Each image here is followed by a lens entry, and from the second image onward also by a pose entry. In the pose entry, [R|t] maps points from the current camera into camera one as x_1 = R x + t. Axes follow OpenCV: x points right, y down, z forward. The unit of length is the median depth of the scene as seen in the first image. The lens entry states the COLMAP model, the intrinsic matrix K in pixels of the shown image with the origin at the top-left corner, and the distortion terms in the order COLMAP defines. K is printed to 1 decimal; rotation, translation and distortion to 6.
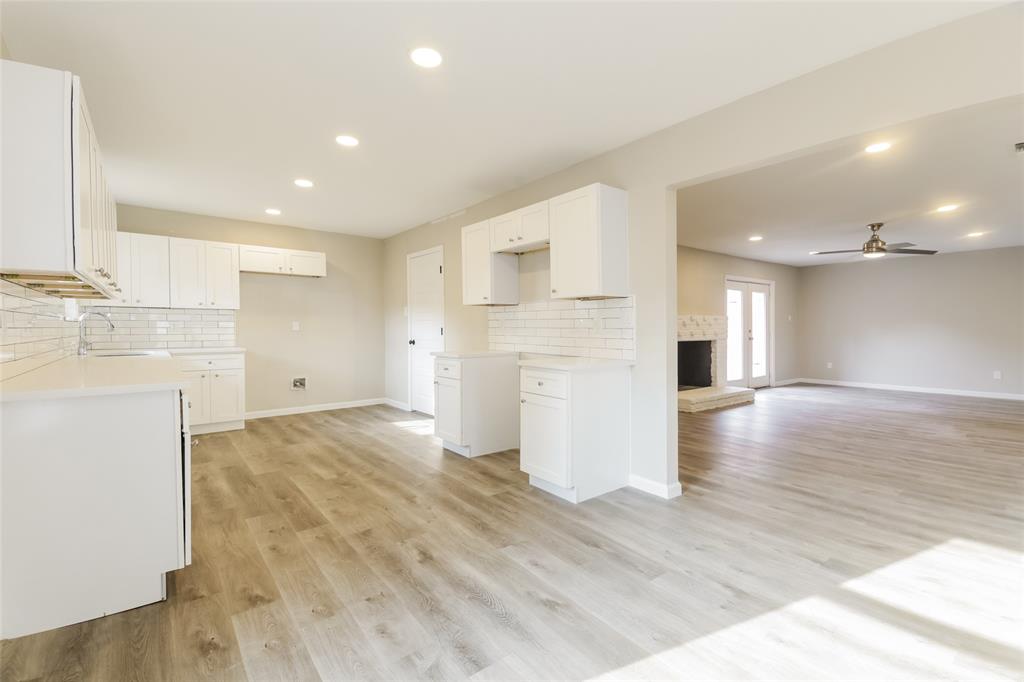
lens RADIAL K [[451.6, 0, 520.4], [0, 451.6, 333.0], [0, 0, 1]] dist [0.023608, -0.018792]
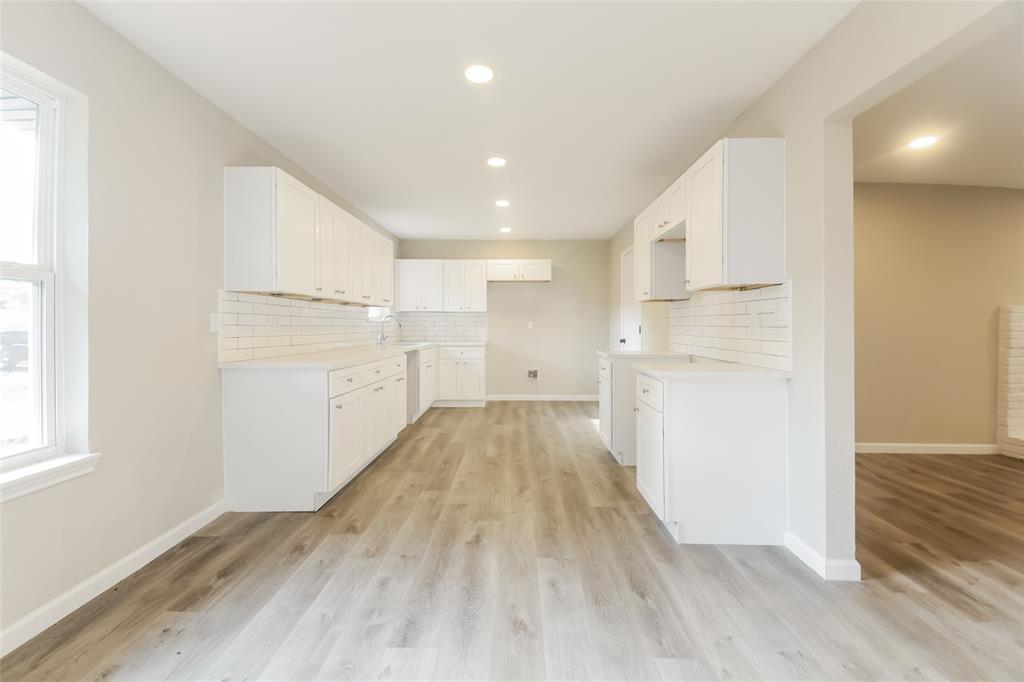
lens RADIAL K [[451.6, 0, 504.7], [0, 451.6, 324.9], [0, 0, 1]] dist [0.023608, -0.018792]
pose [[0.765617, -0.001807, -0.643294, 0.213661], [-0.009466, 0.999856, -0.014075, 0.000901], [0.643227, 0.016865, 0.765490, 0.090515]]
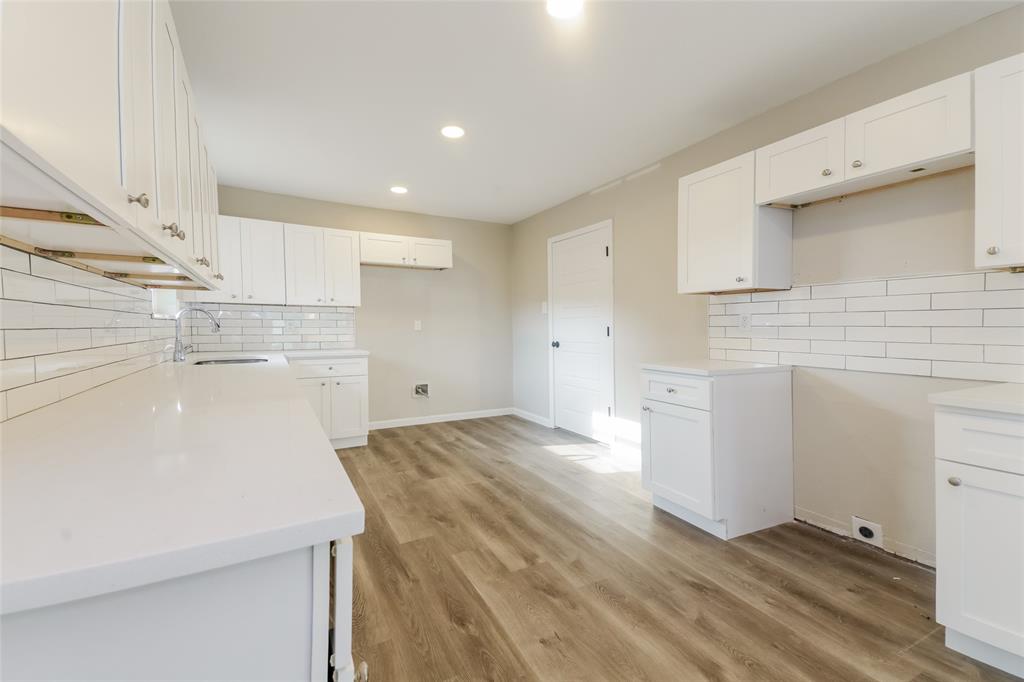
lens RADIAL K [[412.7, 0, 518.4], [0, 412.7, 329.7], [0, 0, 1]] dist [0.060299, -0.000109]
pose [[0.988677, 0.000023, -0.150062, -0.210938], [-0.000518, 0.999995, -0.003263, -0.004495], [0.150061, 0.003304, 0.988671, 0.269852]]
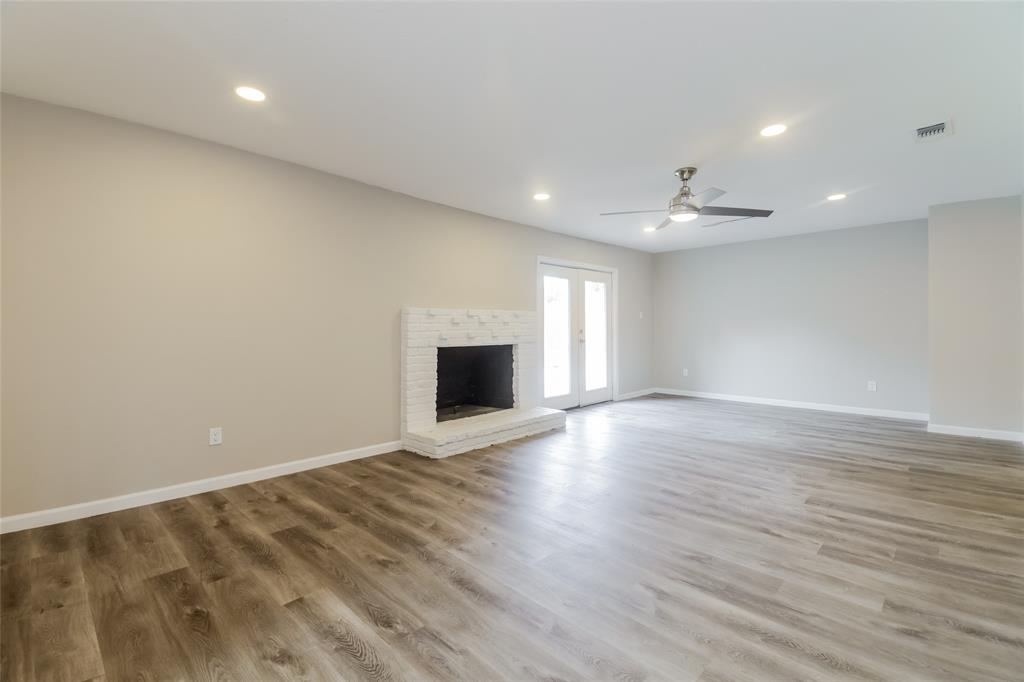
lens RADIAL K [[451.6, 0, 515.9], [0, 451.6, 322.4], [0, 0, 1]] dist [0.023608, -0.018792]
pose [[0.991779, -0.008938, 0.127654, 0.454327], [0.012296, 0.999598, -0.025545, -0.000682], [-0.127374, 0.026905, 0.991490, 0.382065]]
